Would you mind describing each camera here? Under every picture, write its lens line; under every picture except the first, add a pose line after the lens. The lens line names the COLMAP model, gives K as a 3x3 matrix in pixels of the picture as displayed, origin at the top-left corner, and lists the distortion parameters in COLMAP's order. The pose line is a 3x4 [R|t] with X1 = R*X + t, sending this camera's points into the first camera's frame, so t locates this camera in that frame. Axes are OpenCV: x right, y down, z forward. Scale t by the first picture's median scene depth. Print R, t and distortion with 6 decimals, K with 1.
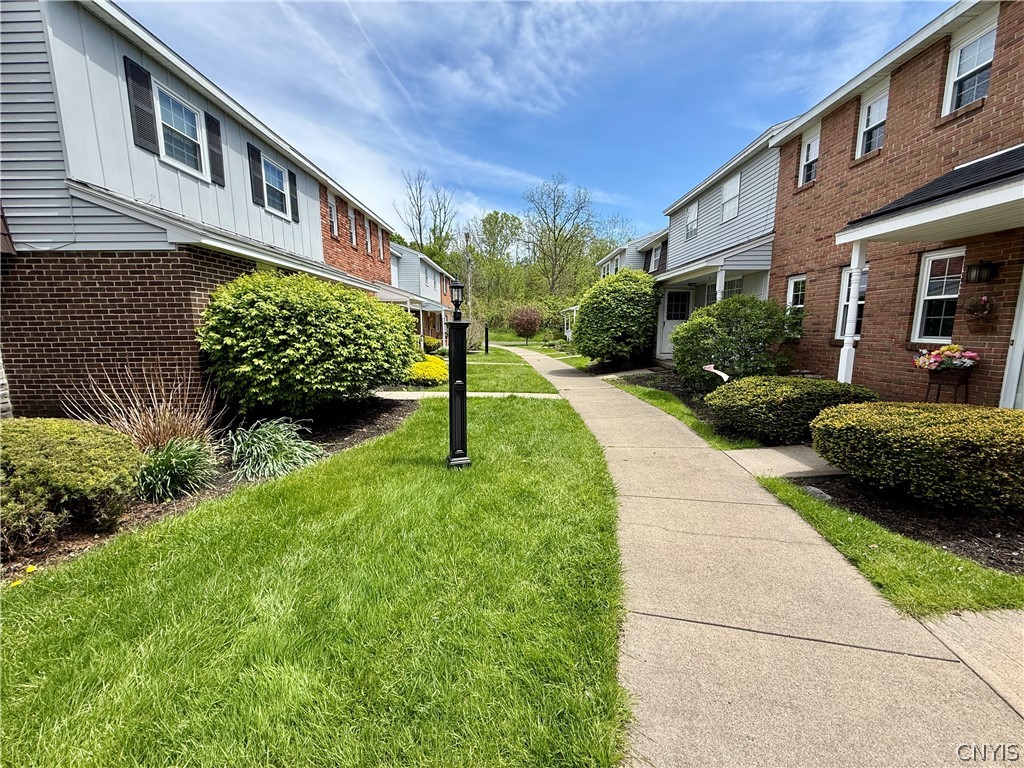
lens RADIAL K [[406.9, 0, 509.3], [0, 406.9, 387.3], [0, 0, 1]] dist [-0.001388, -0.000005]
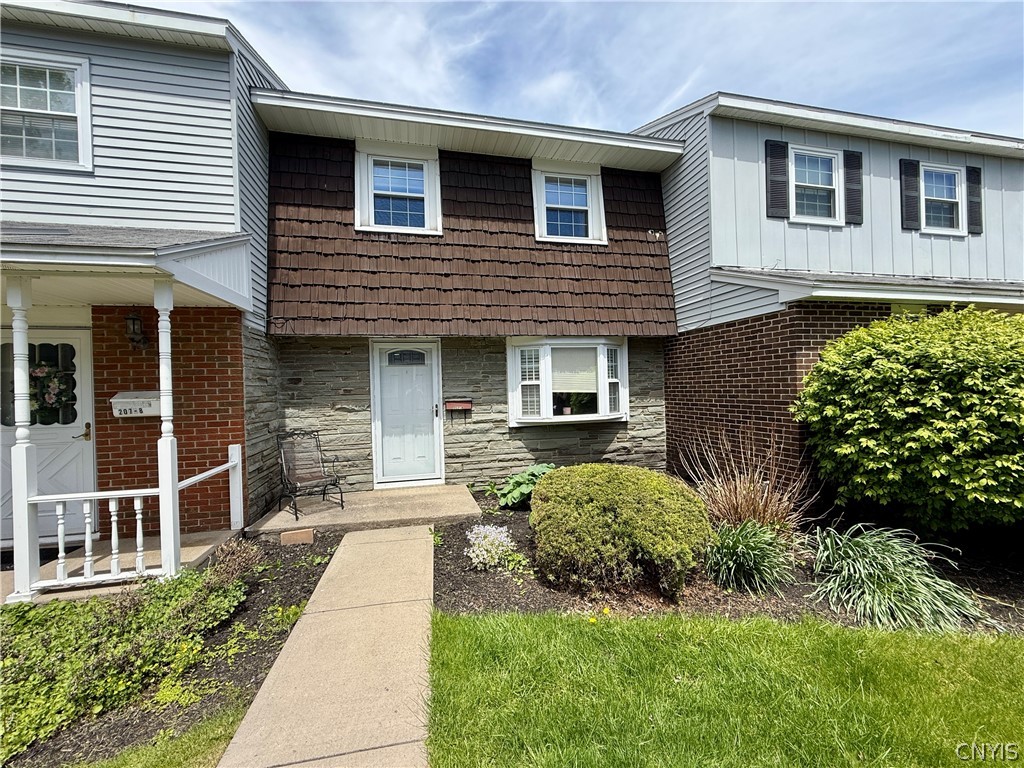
lens RADIAL K [[406.9, 0, 510.6], [0, 406.9, 386.9], [0, 0, 1]] dist [-0.001388, -0.000005]
pose [[0.229871, 0.000128, -0.973221, -0.059932], [-0.121082, 0.992234, -0.028469, -0.060062], [0.965660, 0.124384, 0.228101, 0.203181]]
